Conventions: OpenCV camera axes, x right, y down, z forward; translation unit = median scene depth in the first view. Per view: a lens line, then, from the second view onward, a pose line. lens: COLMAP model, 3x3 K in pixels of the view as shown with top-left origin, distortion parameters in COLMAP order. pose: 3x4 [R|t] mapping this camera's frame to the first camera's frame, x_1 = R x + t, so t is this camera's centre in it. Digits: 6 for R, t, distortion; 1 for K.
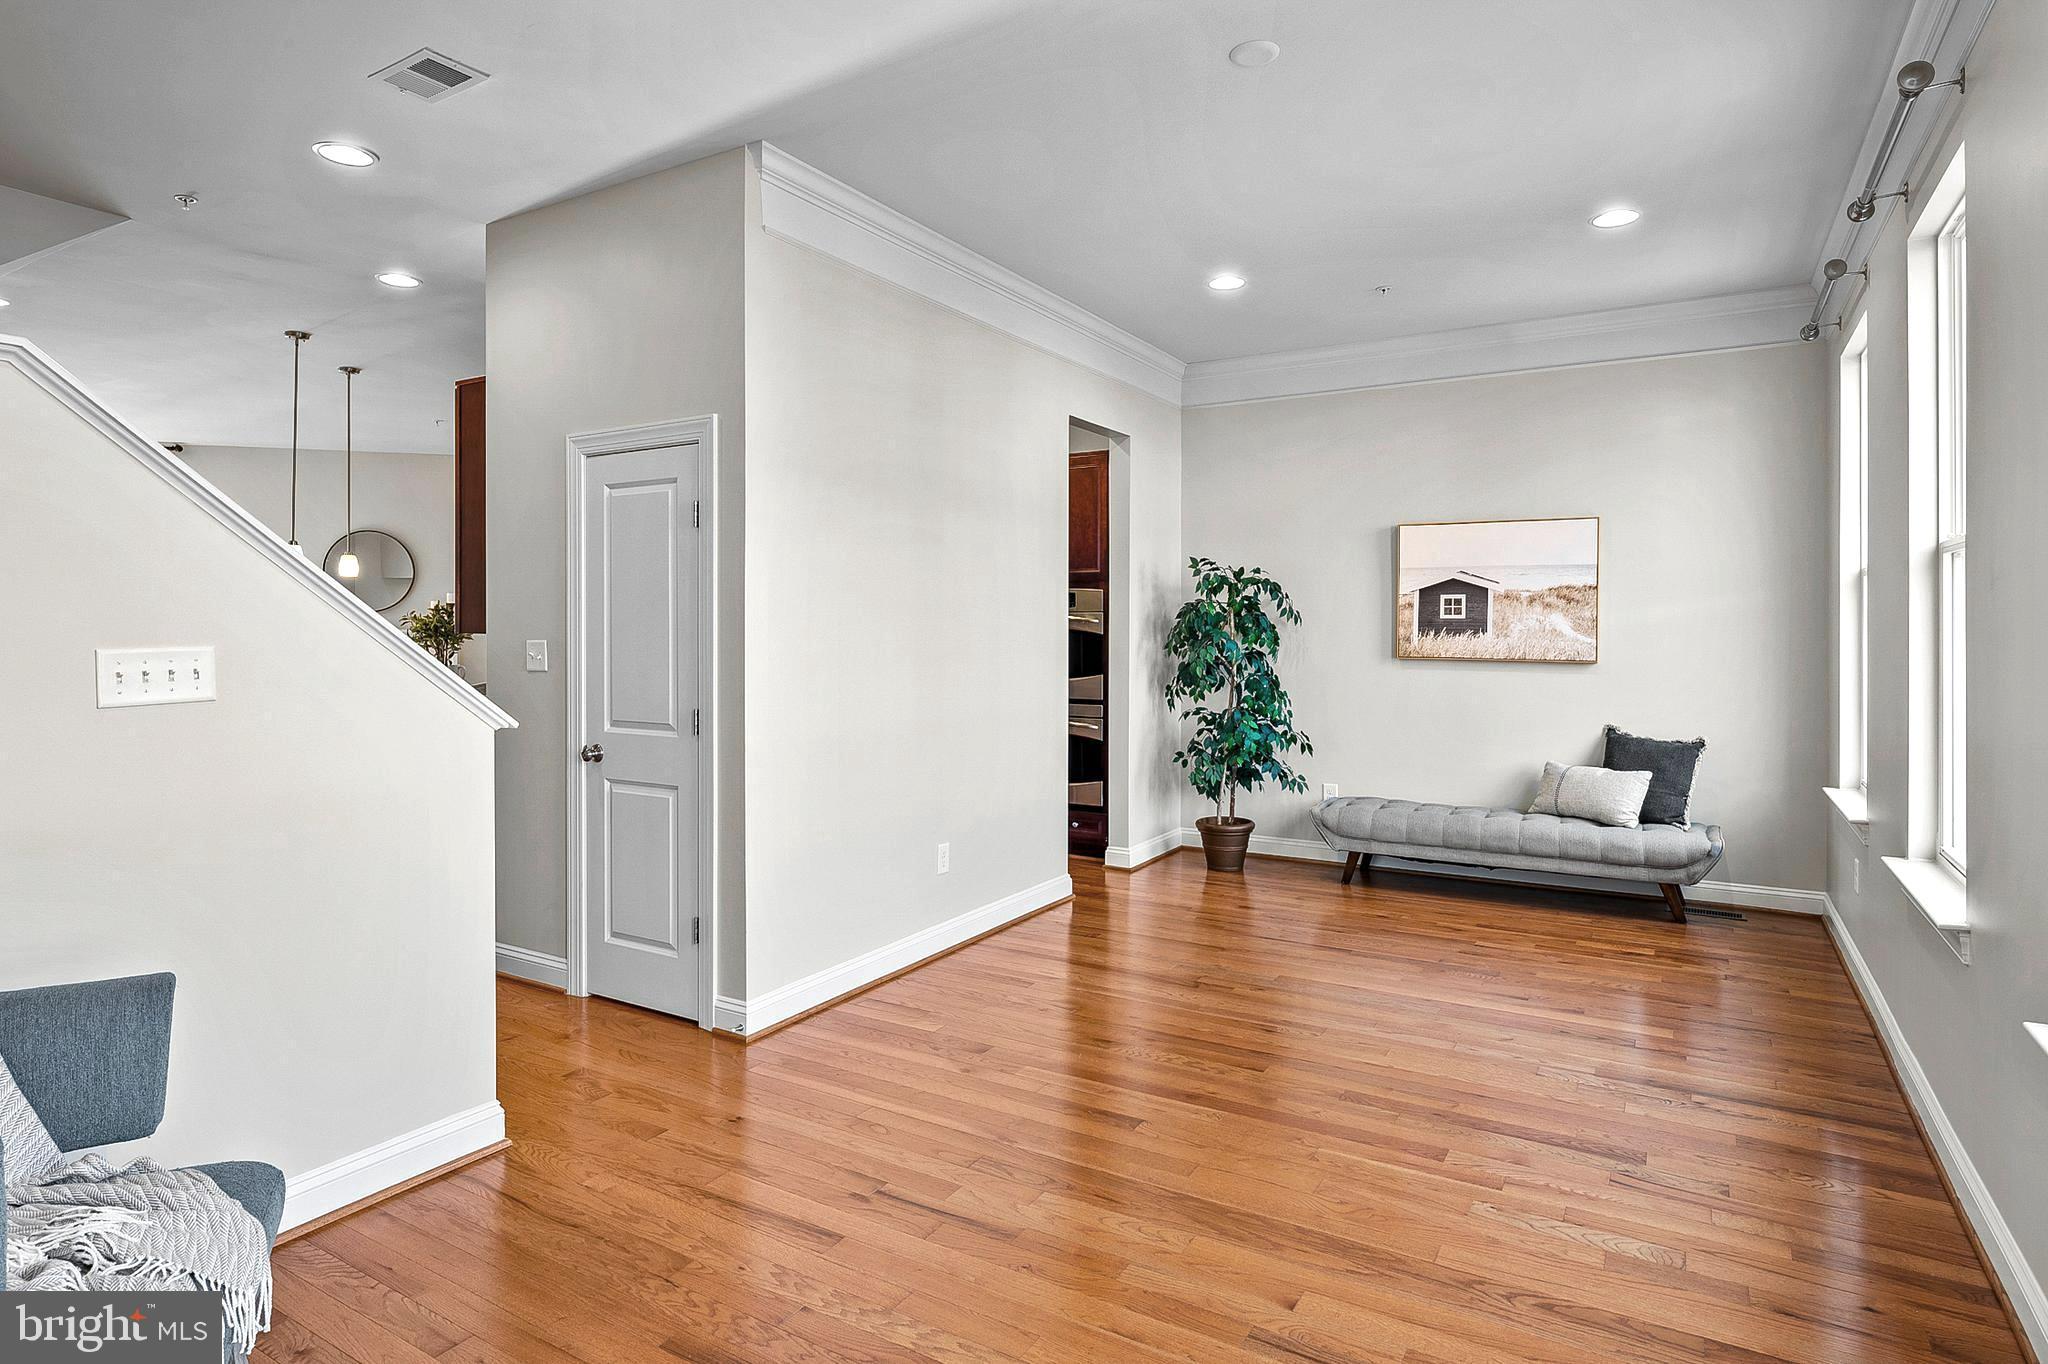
lens RADIAL K [[1155.2, 0, 1020.8], [0, 1155.2, 624.9], [0, 0, 1]] dist [-0.002667, -0.000607]
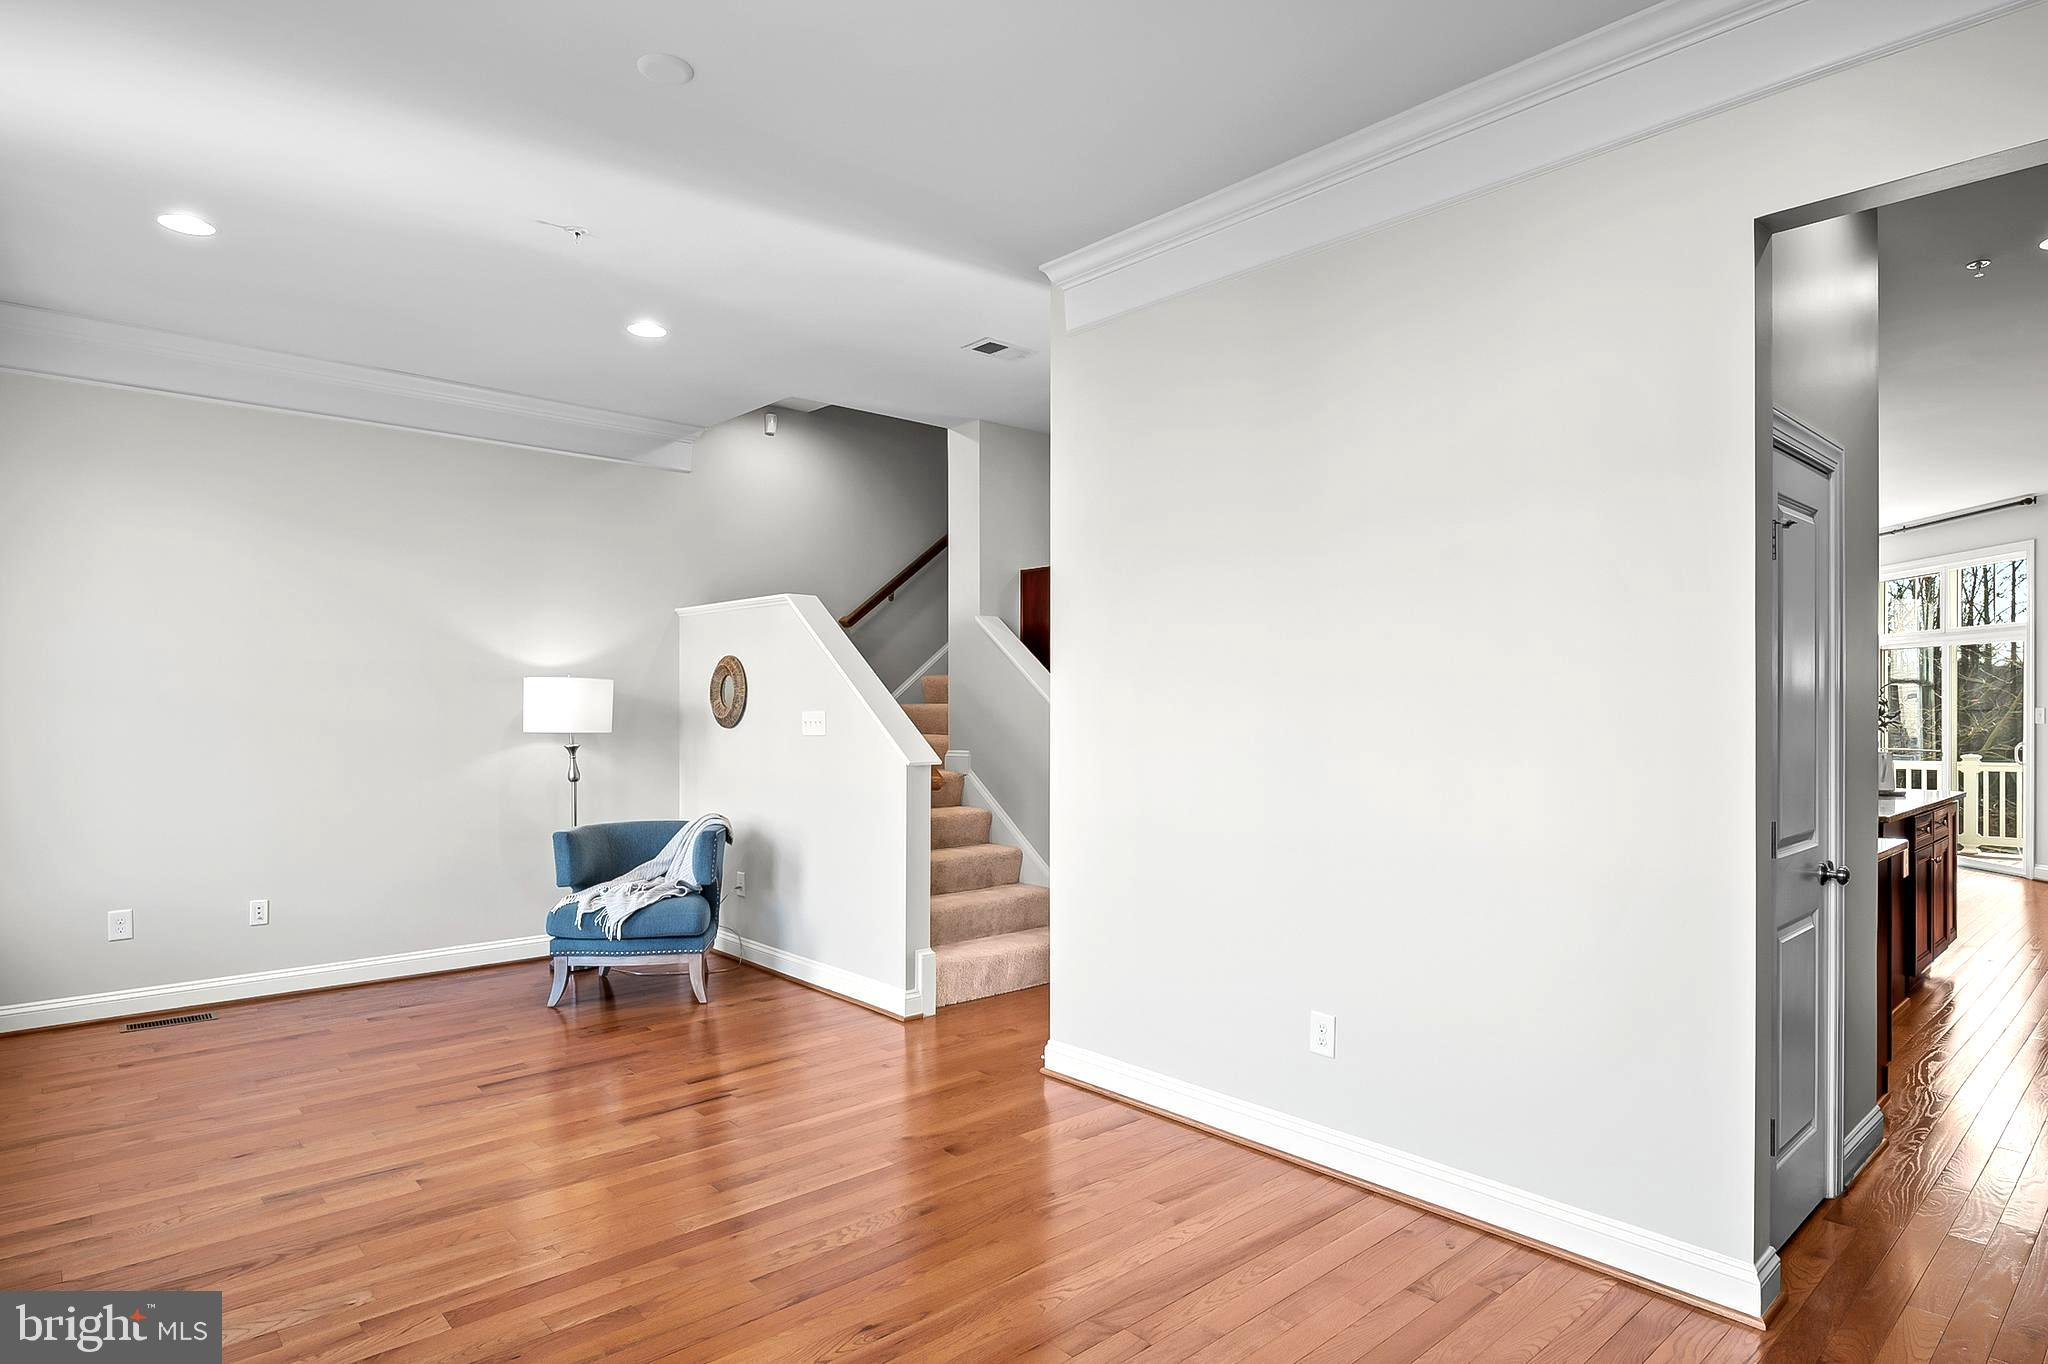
lens RADIAL K [[1122.4, 0, 1020.9], [0, 1122.4, 708.4], [0, 0, 1]] dist [-0.023692, -0.001519]
pose [[-0.301424, 0.001817, -0.953488, 1.080502], [-0.002946, 0.999992, 0.002837, 0.004407], [0.953486, 0.003664, -0.301417, 1.747133]]
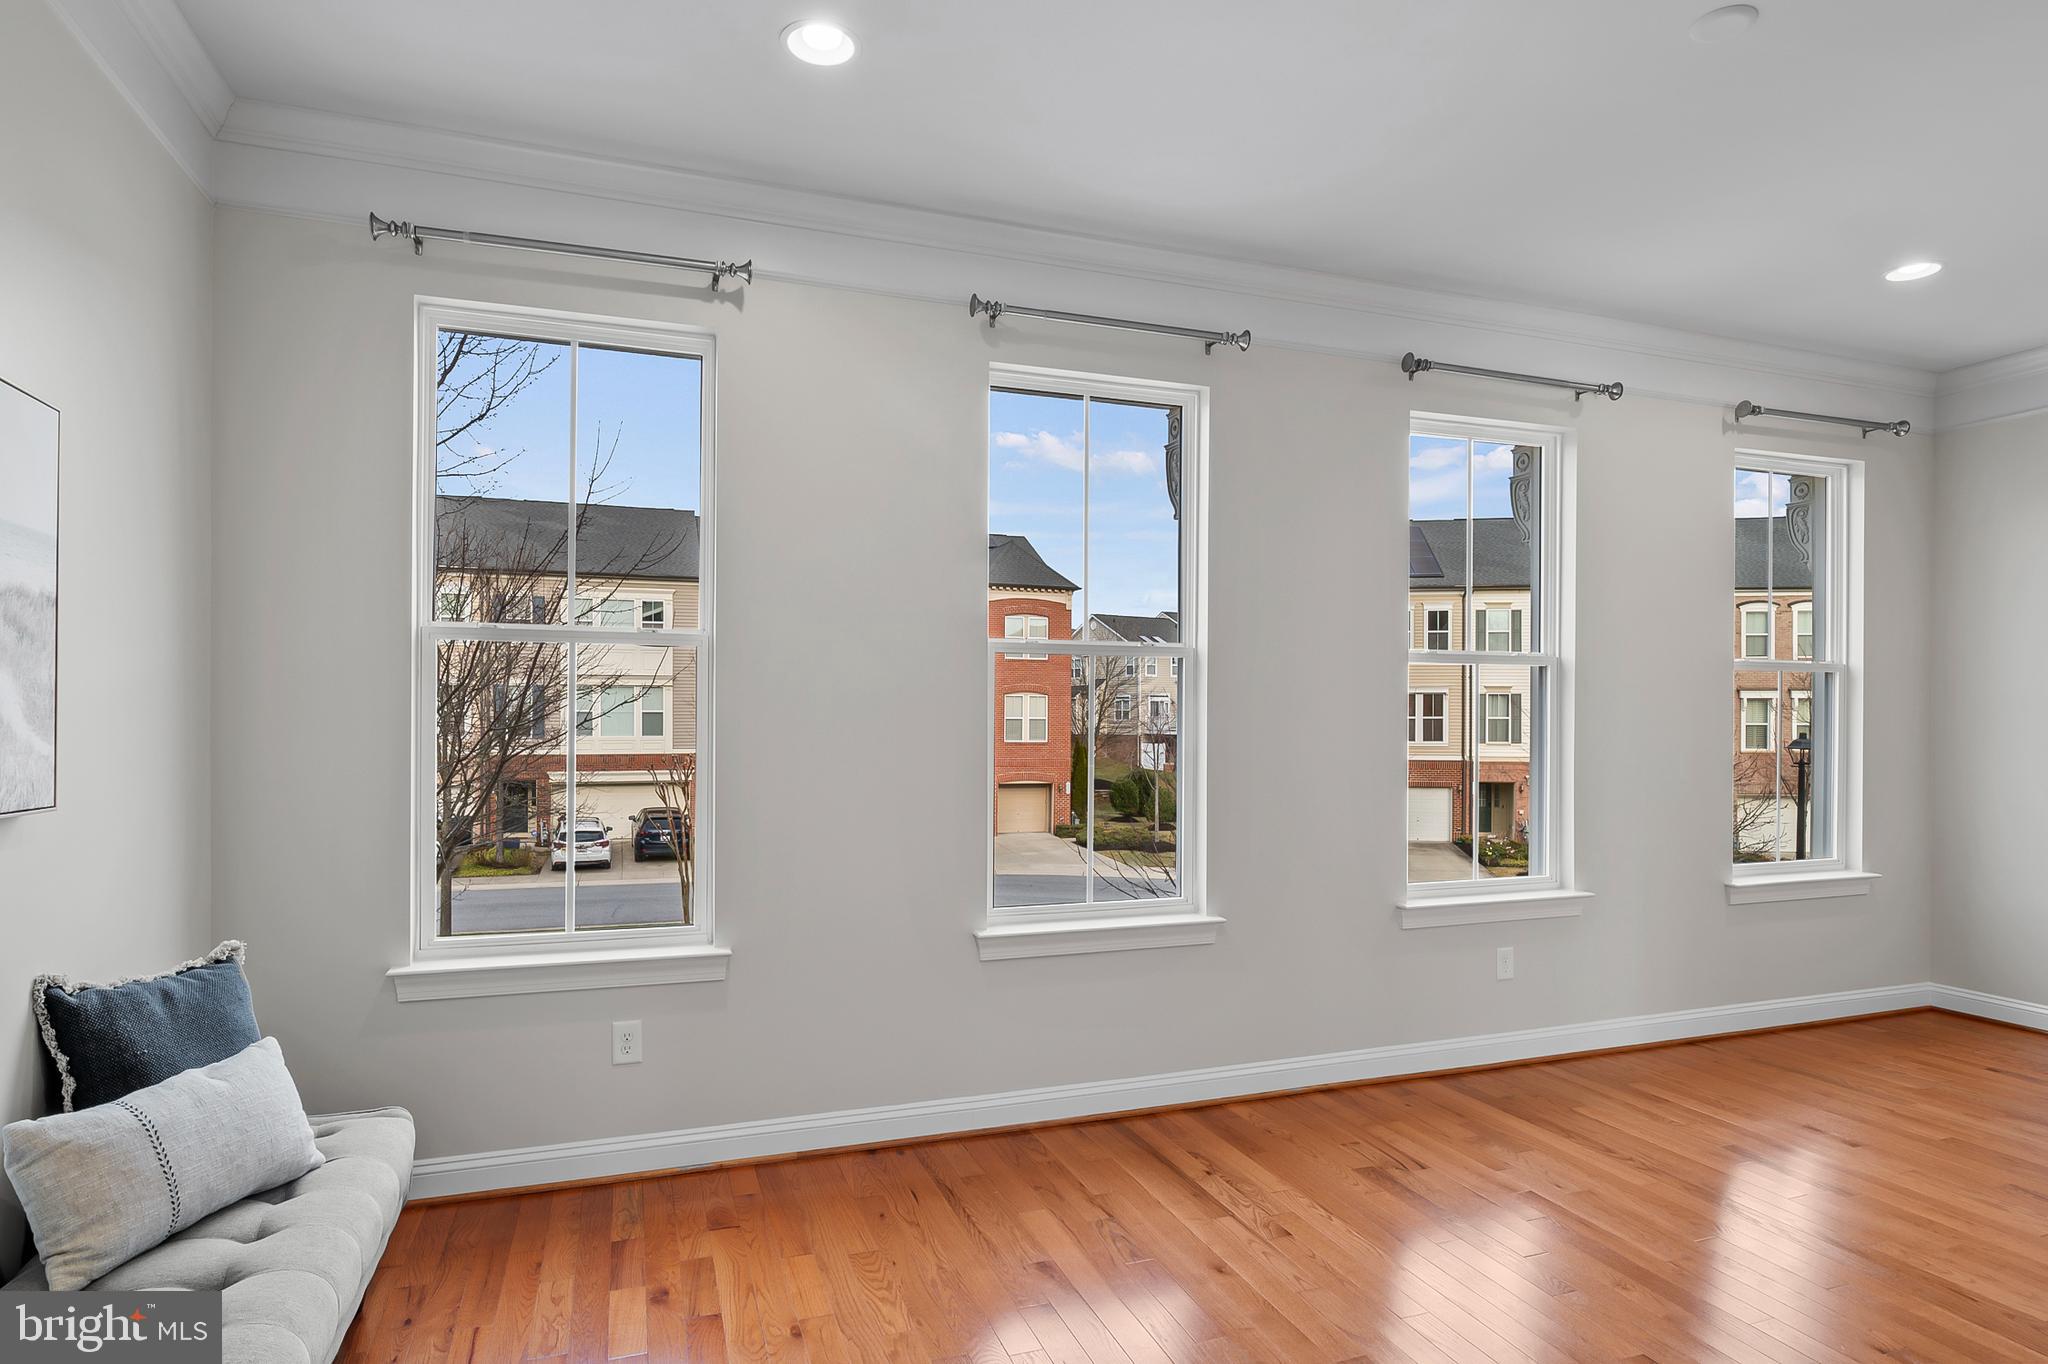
lens RADIAL K [[1122.4, 0, 1020.9], [0, 1122.4, 708.4], [0, 0, 1]] dist [-0.023692, -0.001519]
pose [[-0.761378, -0.003681, 0.648297, 0.079200], [-0.003597, 0.999992, 0.001453, -0.005203], [-0.648298, -0.001226, -0.761386, 2.198582]]
